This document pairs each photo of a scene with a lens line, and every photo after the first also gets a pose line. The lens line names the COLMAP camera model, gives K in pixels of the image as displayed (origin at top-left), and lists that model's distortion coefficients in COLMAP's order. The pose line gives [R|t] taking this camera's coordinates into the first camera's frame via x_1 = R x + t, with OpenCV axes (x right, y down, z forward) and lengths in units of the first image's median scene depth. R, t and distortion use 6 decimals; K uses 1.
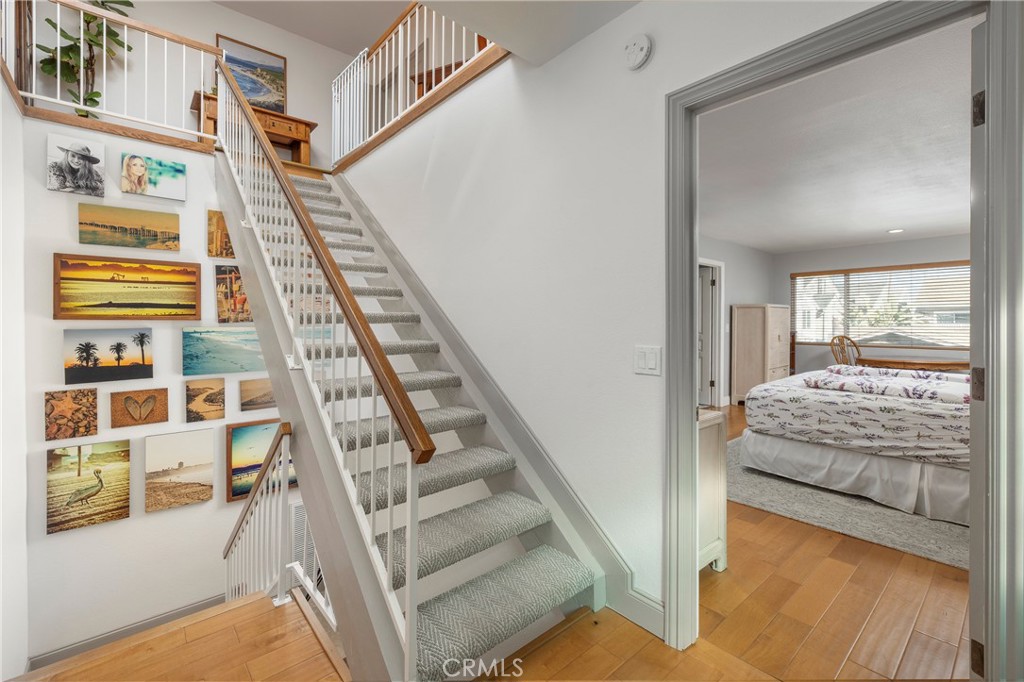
lens RADIAL K [[439.2, 0, 507.0], [0, 439.2, 326.0], [0, 0, 1]] dist [0.003413, 0.000424]
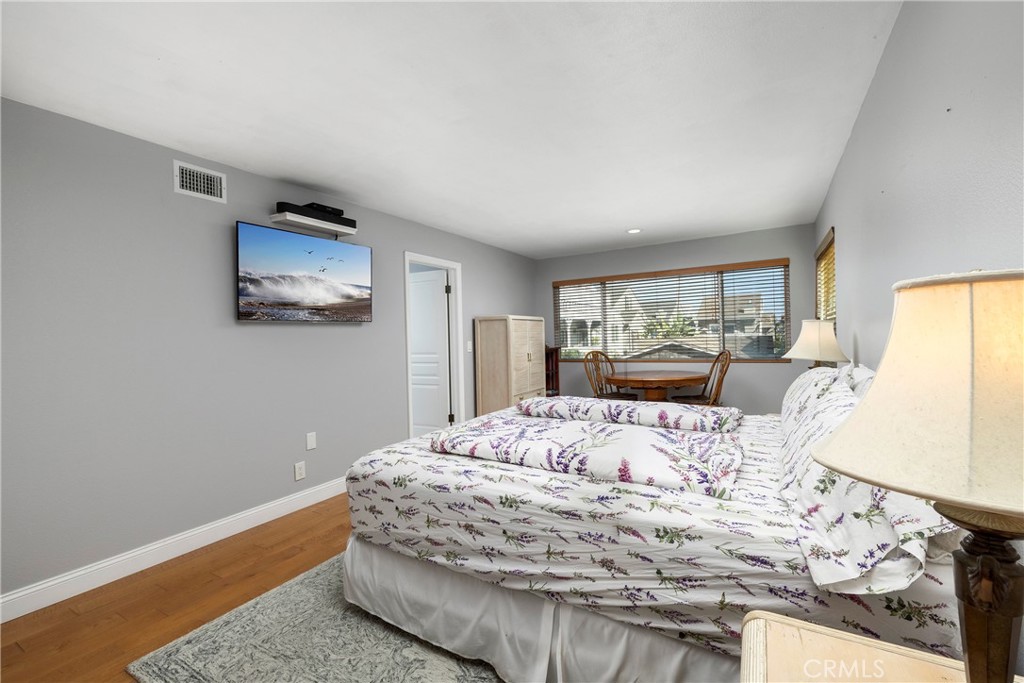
lens RADIAL K [[439.2, 0, 511.2], [0, 439.2, 339.8], [0, 0, 1]] dist [0.003413, 0.000424]
pose [[0.944506, -0.026925, 0.327390, 0.635080], [0.030646, 0.999511, -0.006212, -0.001229], [-0.327063, 0.015900, 0.944869, 0.451437]]
